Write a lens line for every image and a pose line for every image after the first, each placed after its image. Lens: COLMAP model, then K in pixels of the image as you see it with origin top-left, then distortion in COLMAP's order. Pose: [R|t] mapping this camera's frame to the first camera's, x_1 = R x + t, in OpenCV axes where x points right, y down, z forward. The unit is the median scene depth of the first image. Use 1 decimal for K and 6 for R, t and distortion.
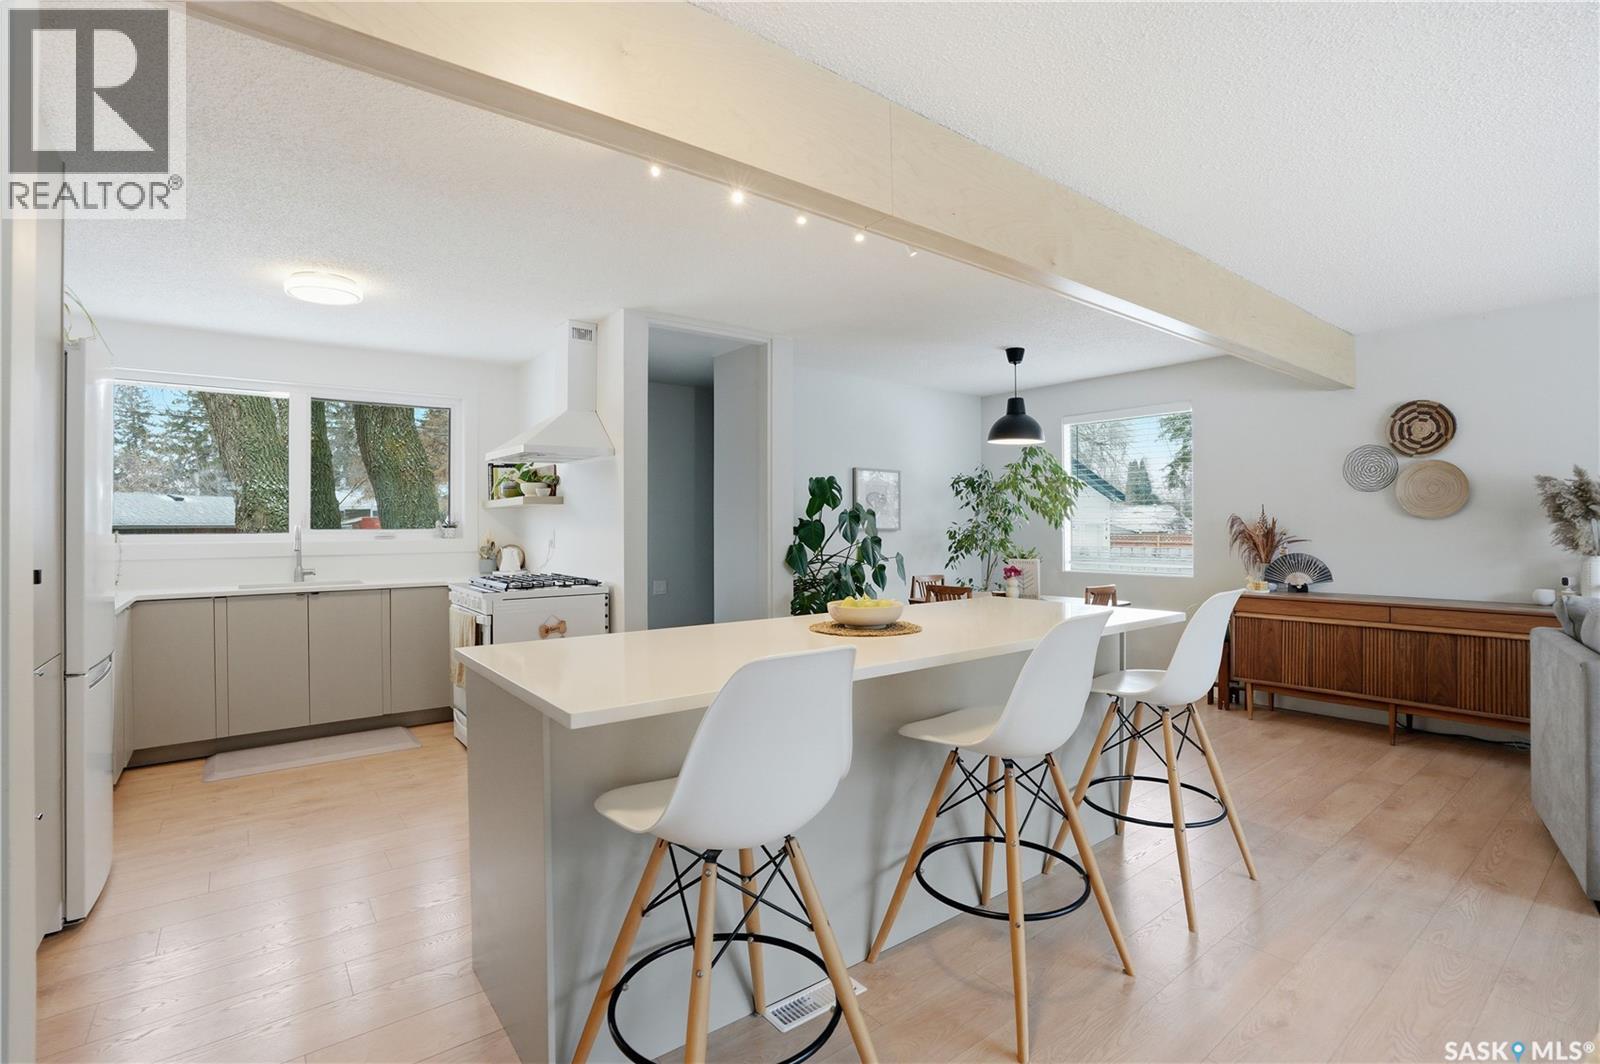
lens RADIAL K [[762.0, 0, 805.1], [0, 762.0, 521.9], [0, 0, 1]] dist [-0.052189, 0.020378]
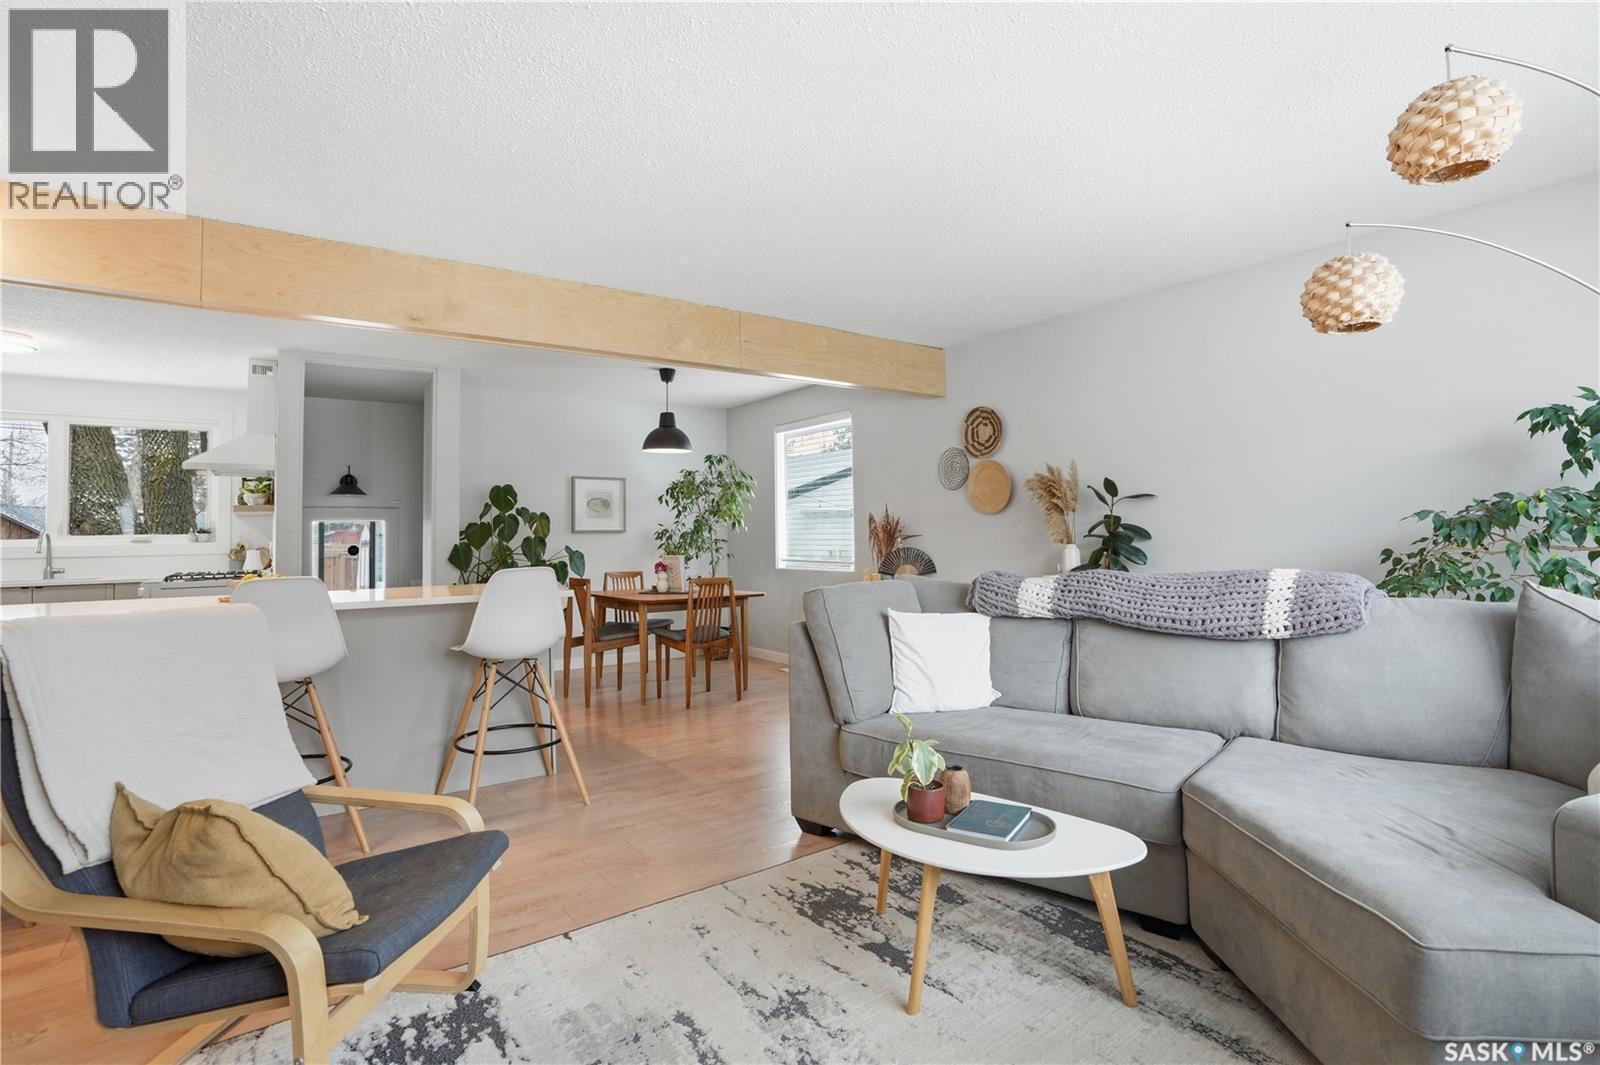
lens RADIAL K [[781.0, 0, 781.8], [0, 781.0, 522.2], [0, 0, 1]] dist [-0.001287, 0.000195]
pose [[0.997060, -0.011611, -0.075735, 0.541372], [0.010748, 0.999873, -0.011790, 0.015125], [0.075862, 0.010941, 0.997058, -0.146824]]
